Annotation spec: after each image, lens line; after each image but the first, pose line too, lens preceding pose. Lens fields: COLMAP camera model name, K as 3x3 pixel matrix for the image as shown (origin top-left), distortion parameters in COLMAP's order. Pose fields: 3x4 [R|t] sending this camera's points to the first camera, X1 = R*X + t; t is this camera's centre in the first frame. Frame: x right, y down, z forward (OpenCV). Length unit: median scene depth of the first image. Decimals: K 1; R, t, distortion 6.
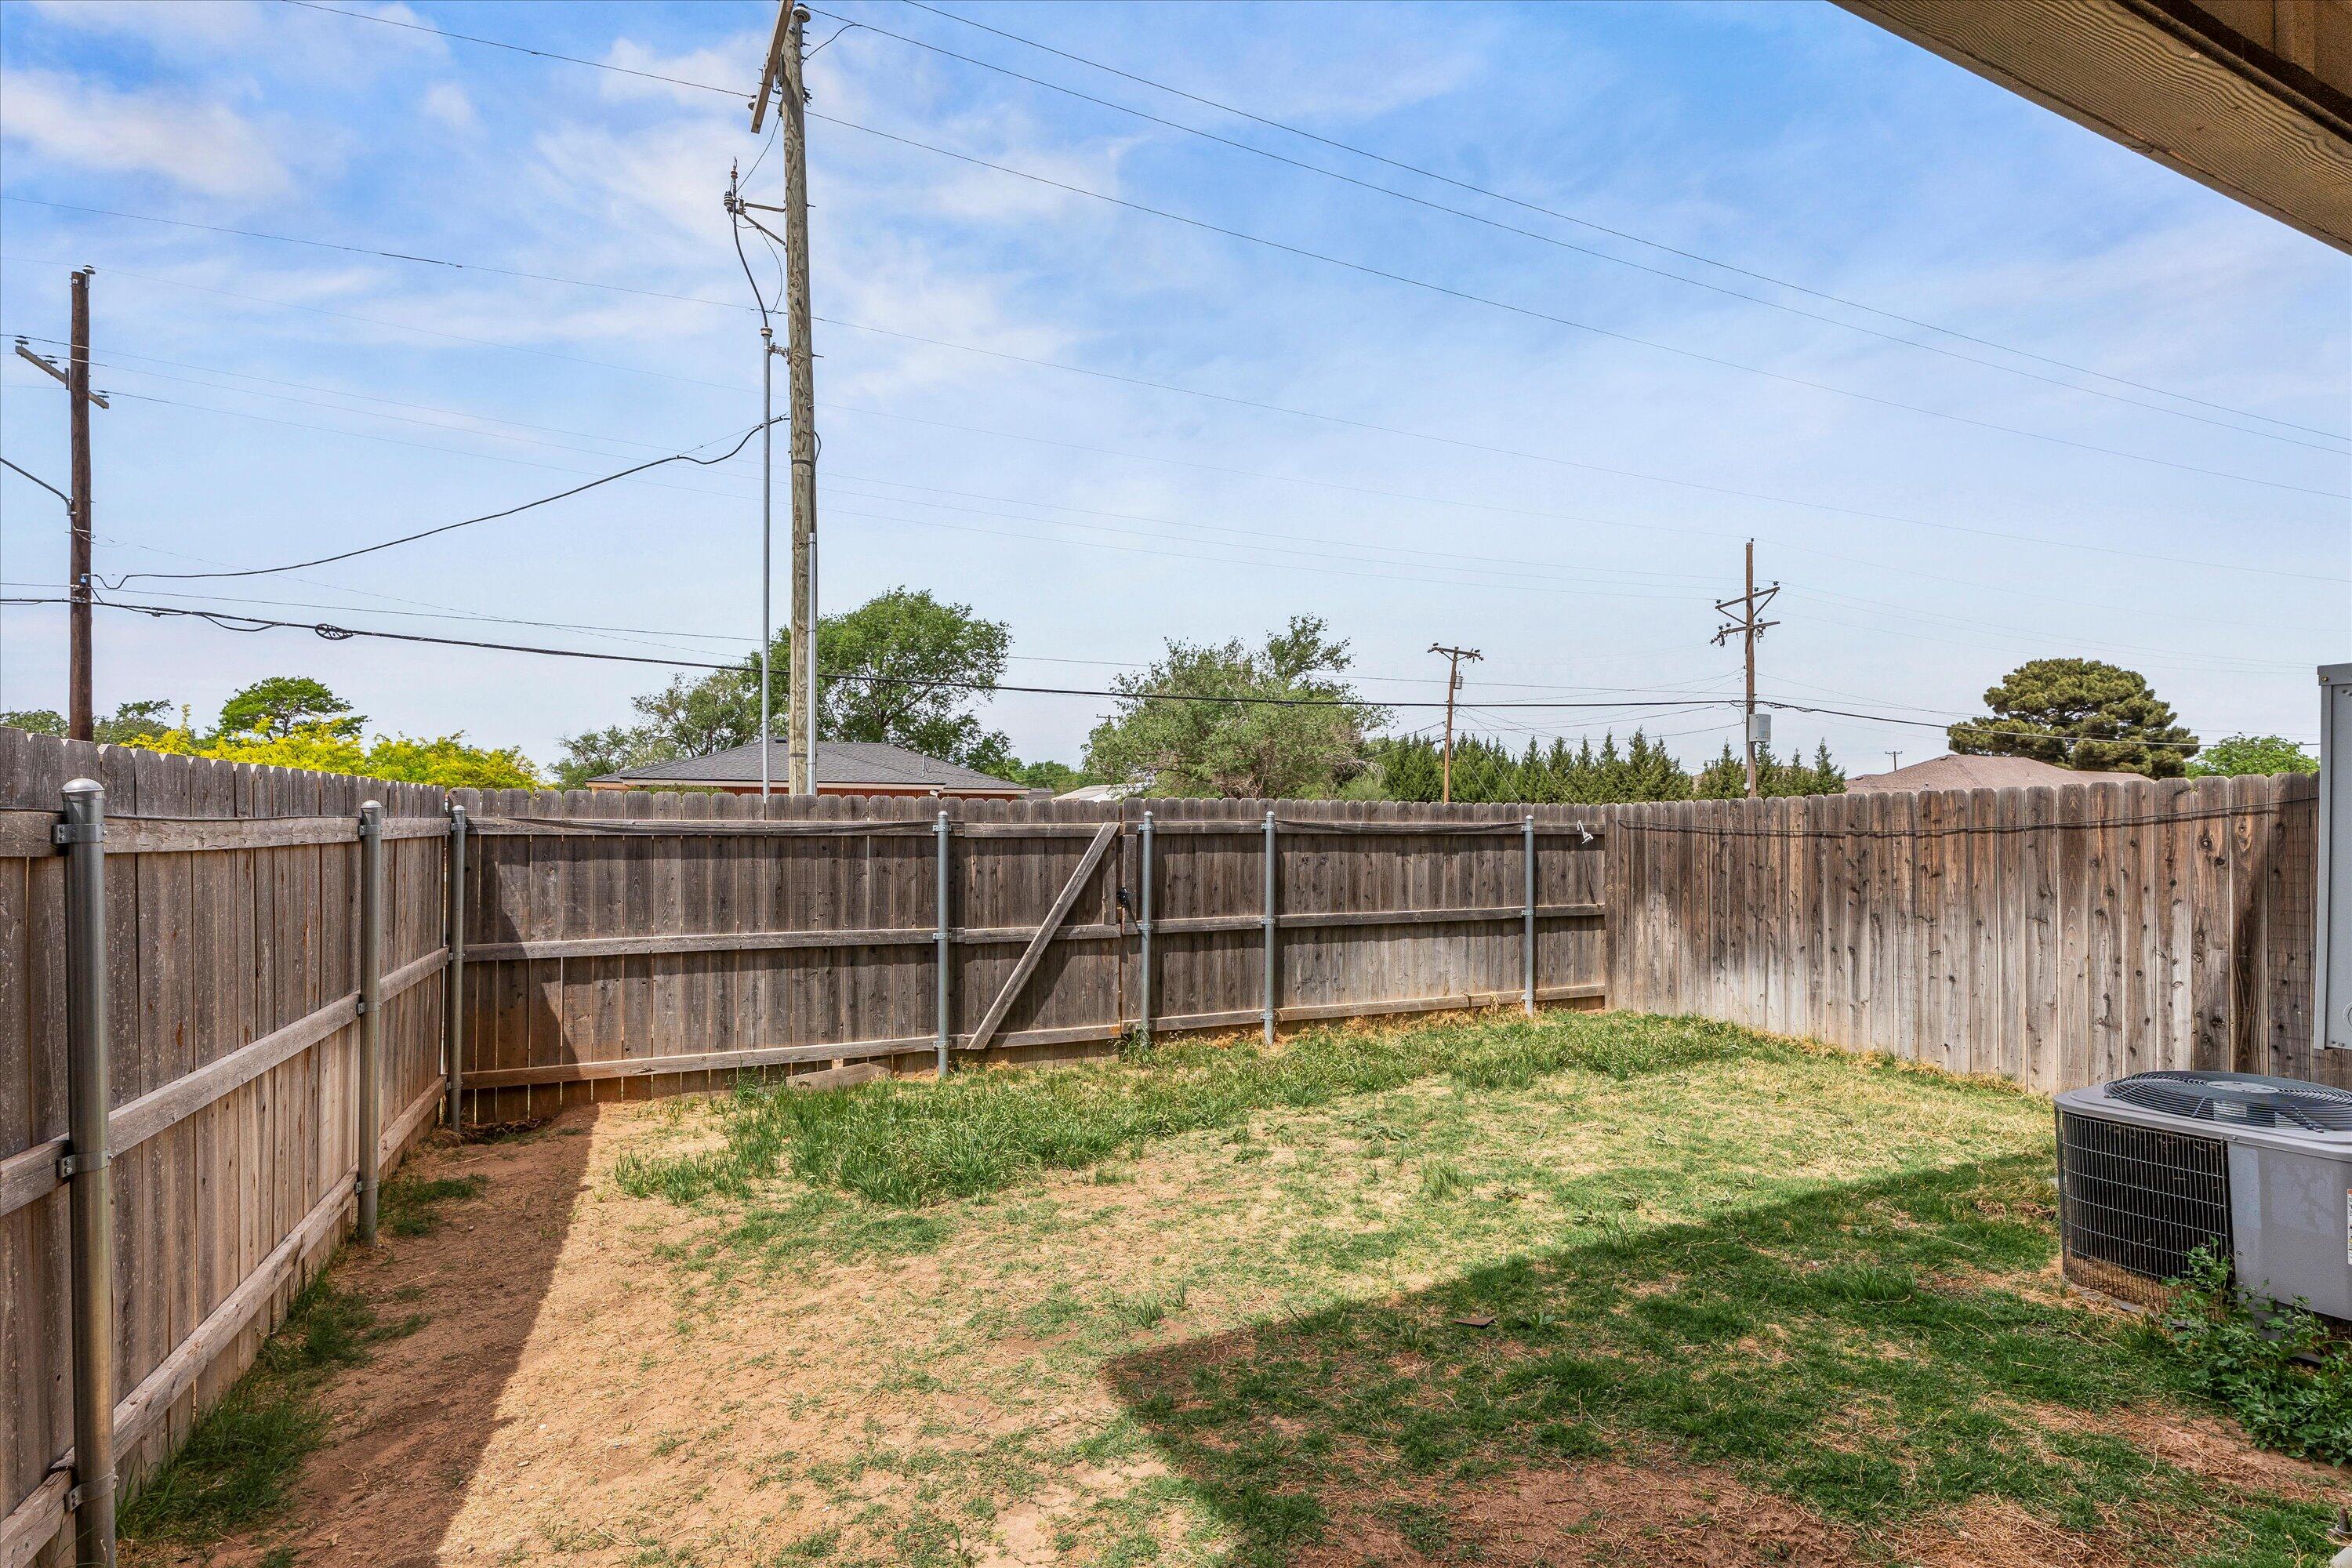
lens RADIAL K [[1123.0, 0, 1149.1], [0, 1123.0, 813.3], [0, 0, 1]] dist [0.020549, 0.000094]
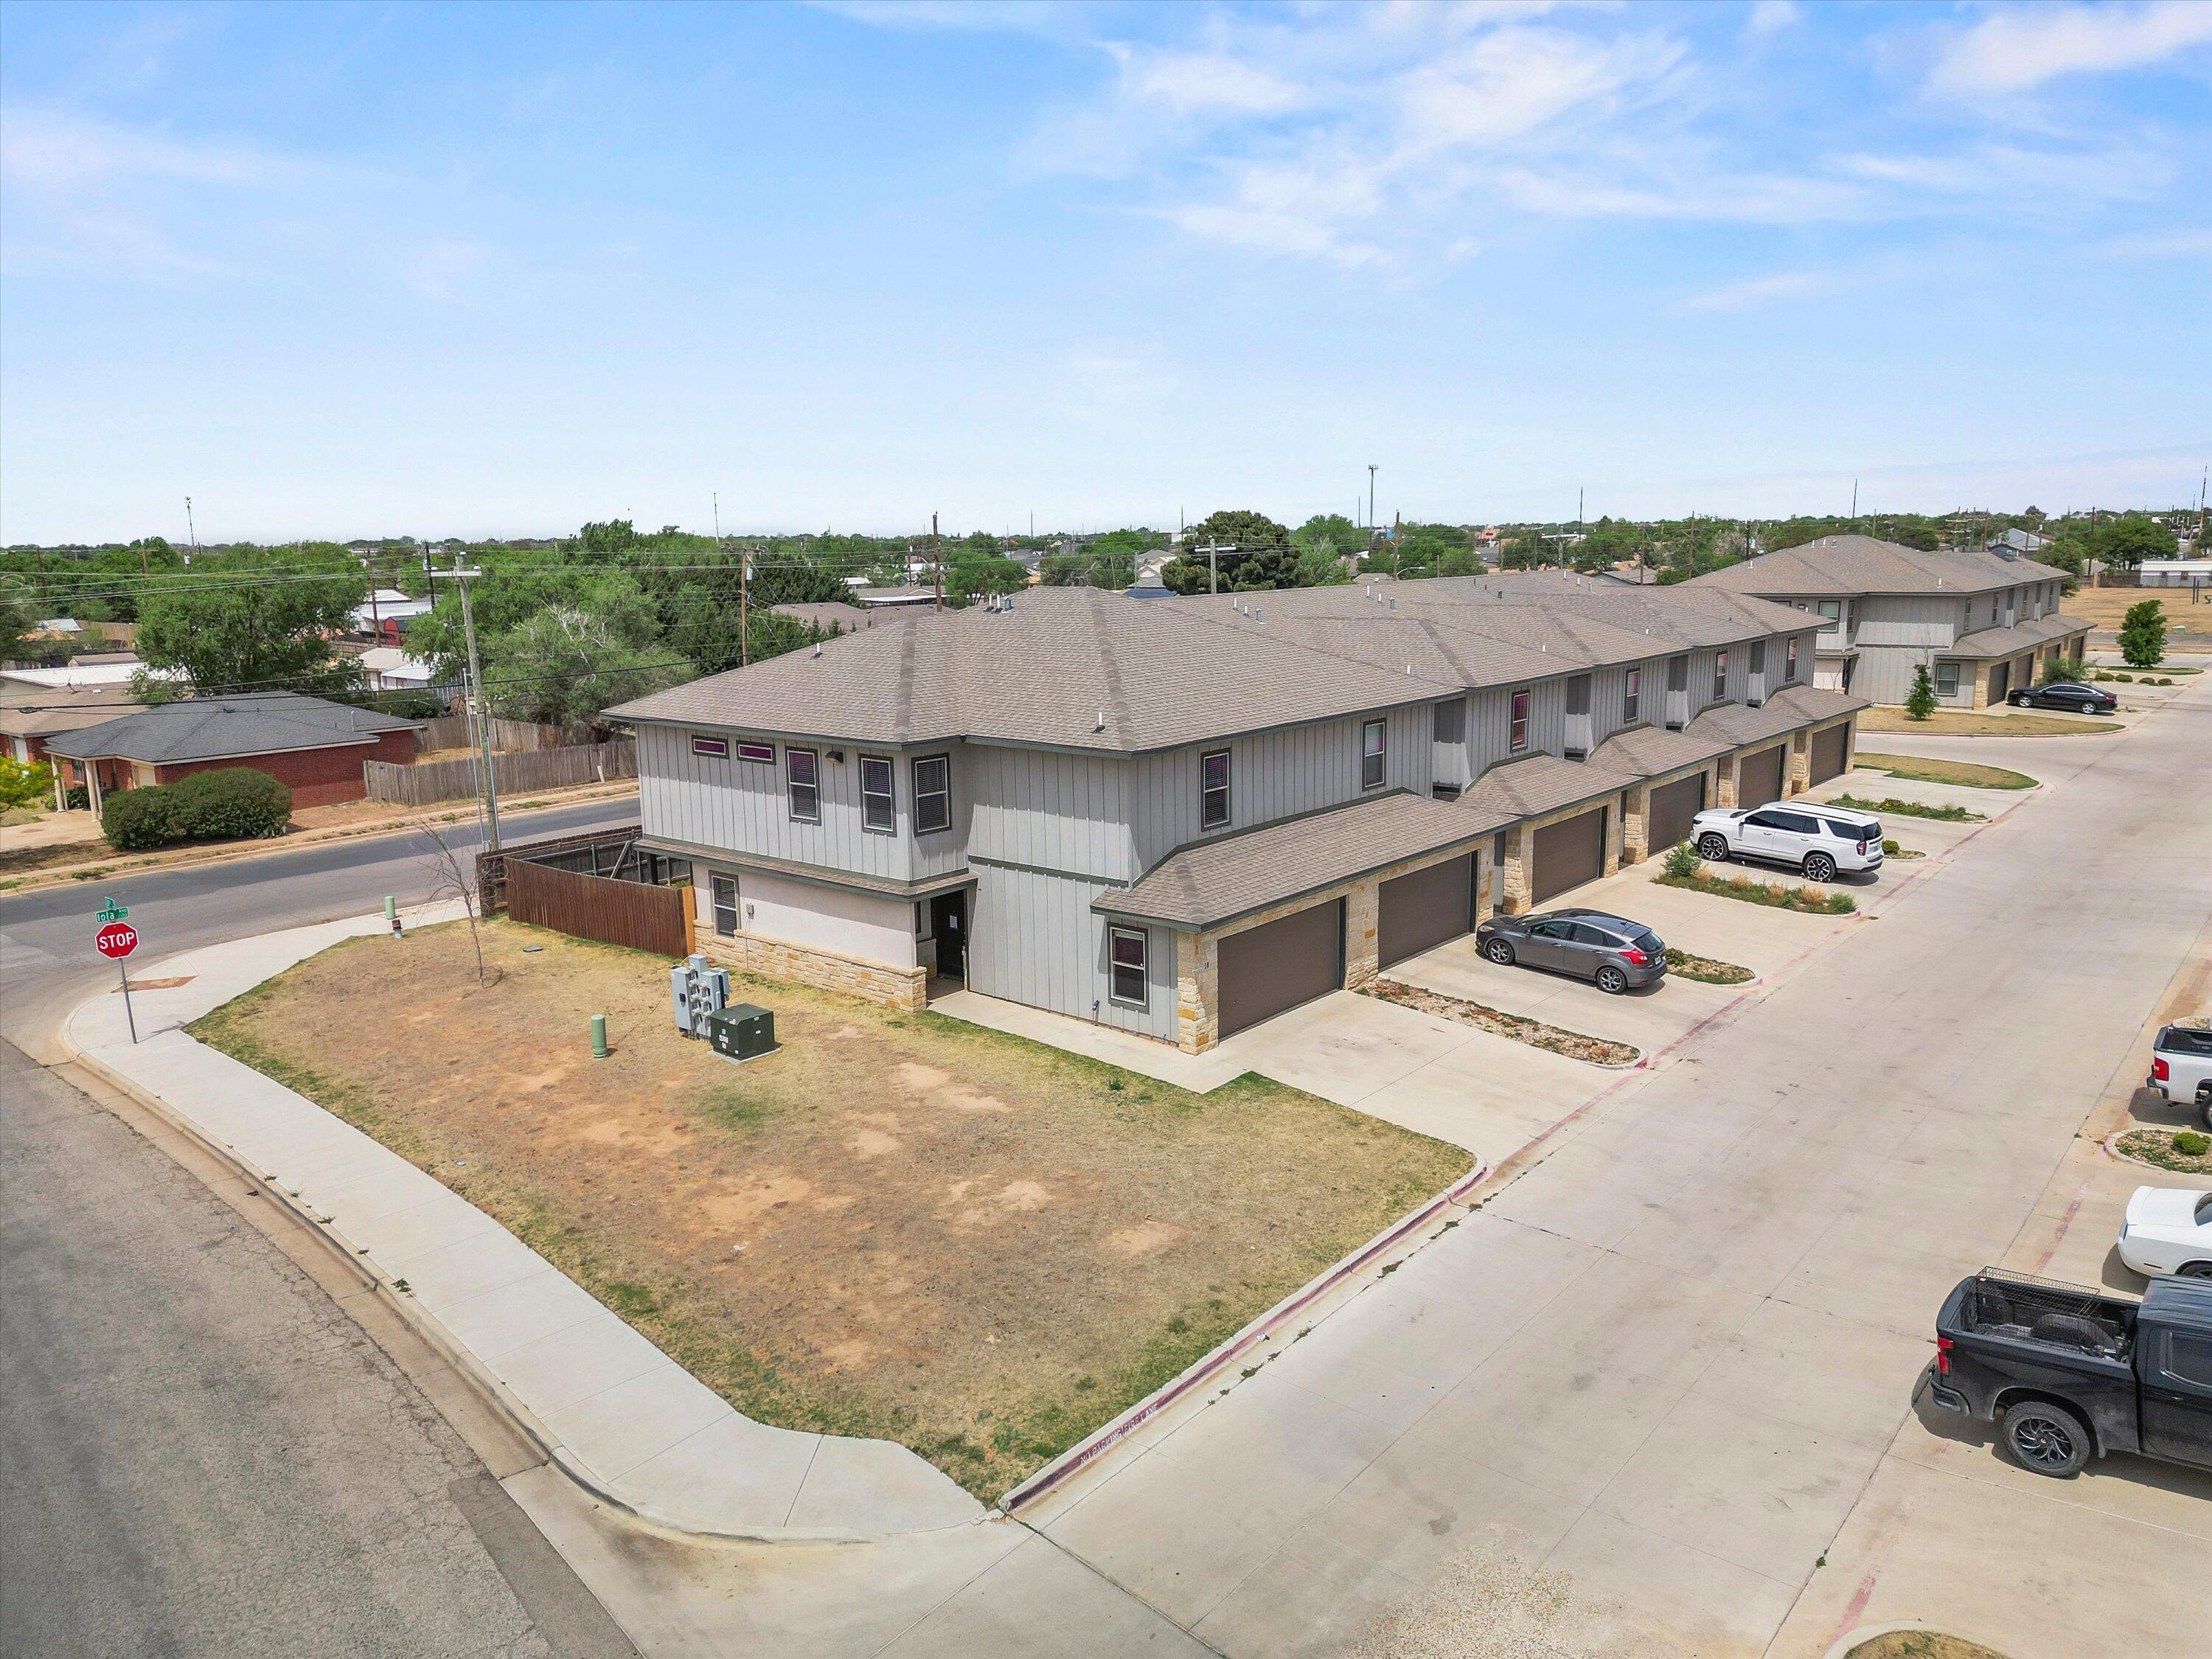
lens RADIAL K [[1515.1, 0, 1106.0], [0, 1515.1, 829.5], [0, 0, 1]] dist [0.061132, -0.003739]
pose [[0.895366, -0.105259, 0.432712, -0.167661], [0.027562, 0.982901, 0.182063, -0.188371], [-0.444477, -0.151086, 0.882957, -0.883203]]
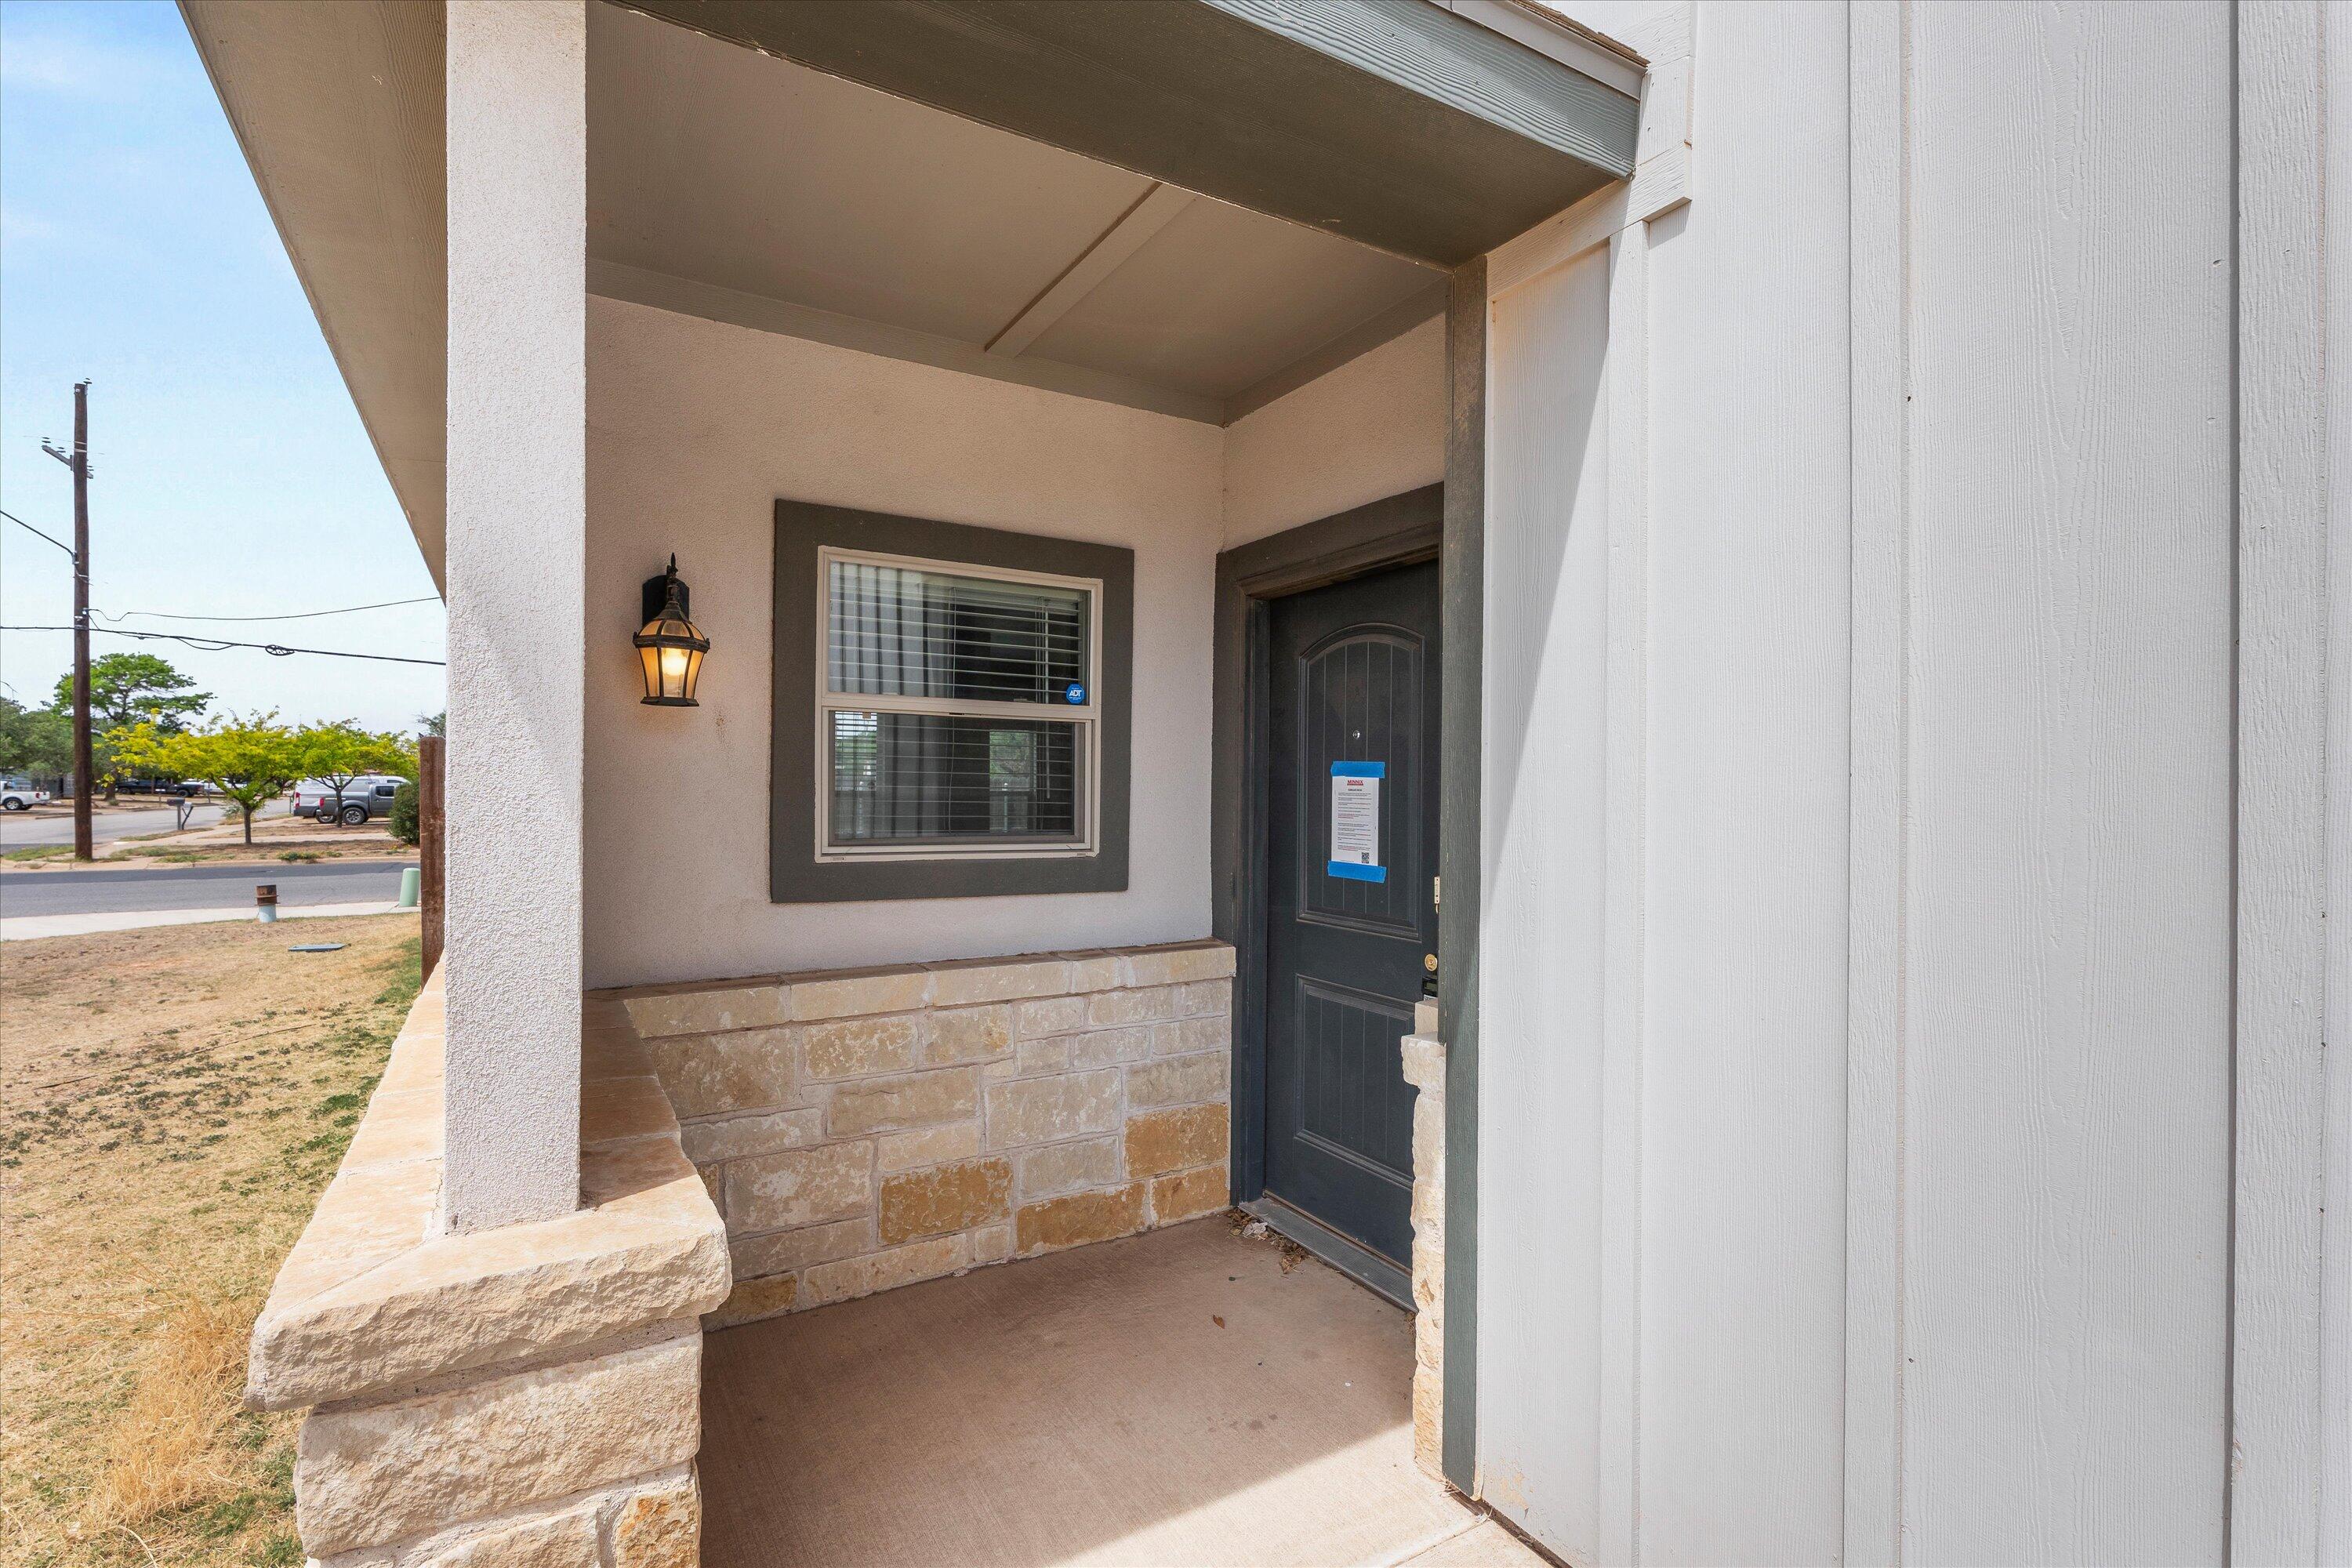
lens RADIAL K [[1098.7, 0, 1179.1], [0, 1098.7, 789.5], [0, 0, 1]] dist [0.002816, 0.000203]
pose [[0.990589, -0.003784, 0.136819, 0.079492], [0.003250, 0.999986, 0.004123, 0.001505], [-0.136832, -0.003640, 0.990588, -0.221167]]
